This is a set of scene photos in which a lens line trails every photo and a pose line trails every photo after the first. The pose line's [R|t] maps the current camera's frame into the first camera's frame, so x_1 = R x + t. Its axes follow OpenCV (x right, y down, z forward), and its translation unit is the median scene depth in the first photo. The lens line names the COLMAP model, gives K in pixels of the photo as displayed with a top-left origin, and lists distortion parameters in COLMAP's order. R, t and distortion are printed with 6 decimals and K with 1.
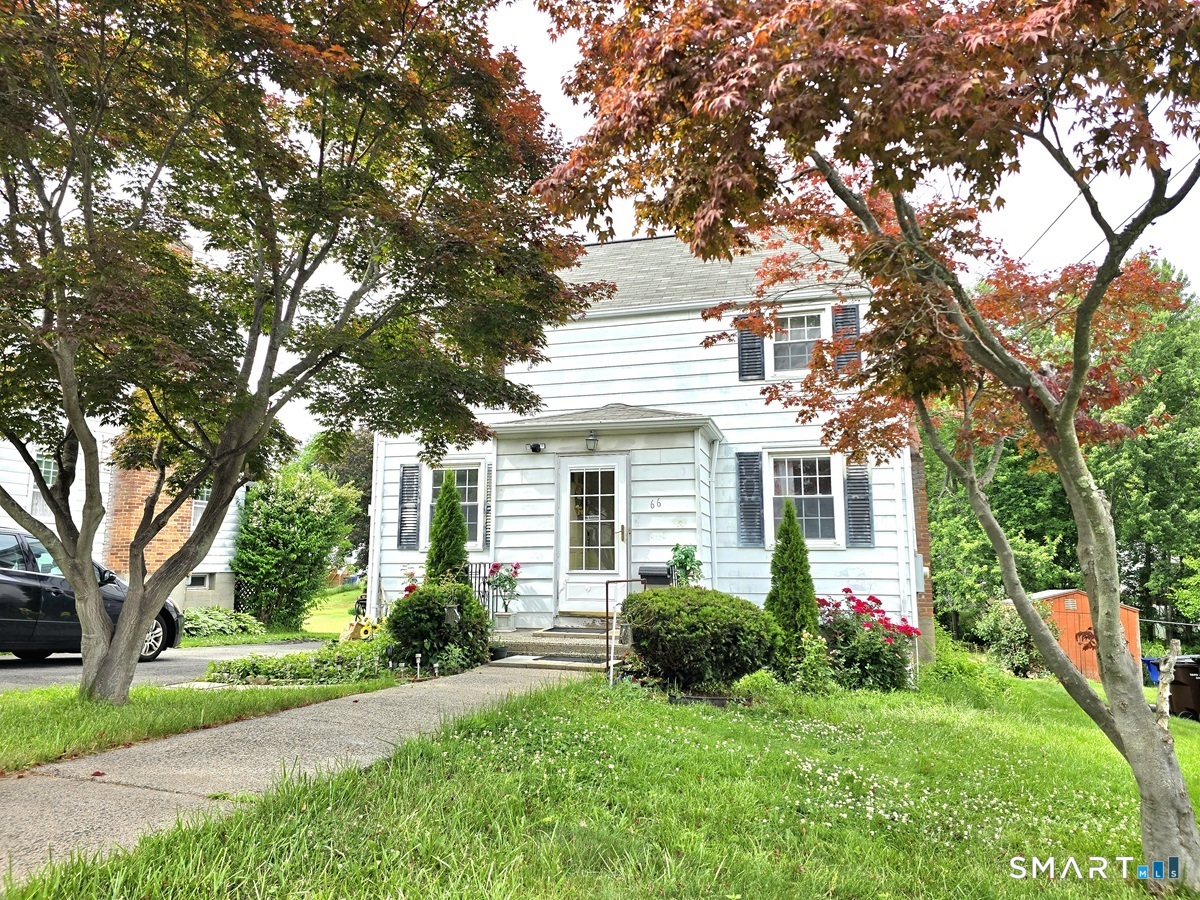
lens RADIAL K [[798.2, 0, 600.0], [0, 798.2, 450.0], [0, 0, 1]] dist [-0.036402, -0.000919]
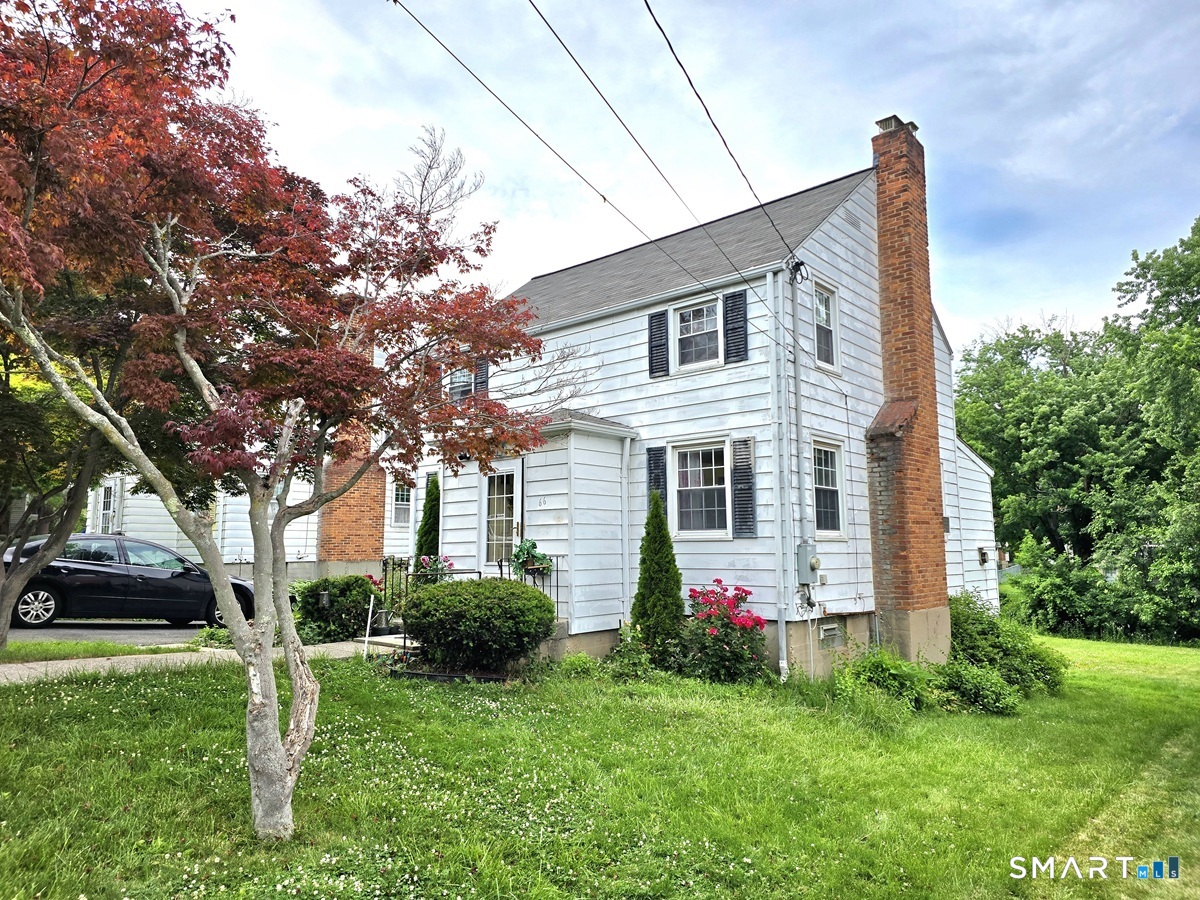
lens RADIAL K [[798.2, 0, 600.0], [0, 798.2, 450.0], [0, 0, 1]] dist [-0.036402, -0.000919]
pose [[0.900250, -0.061883, -0.430953, 0.573485], [0.072620, 0.997324, 0.008490, -0.007656], [0.429274, -0.038939, 0.902335, 0.032244]]
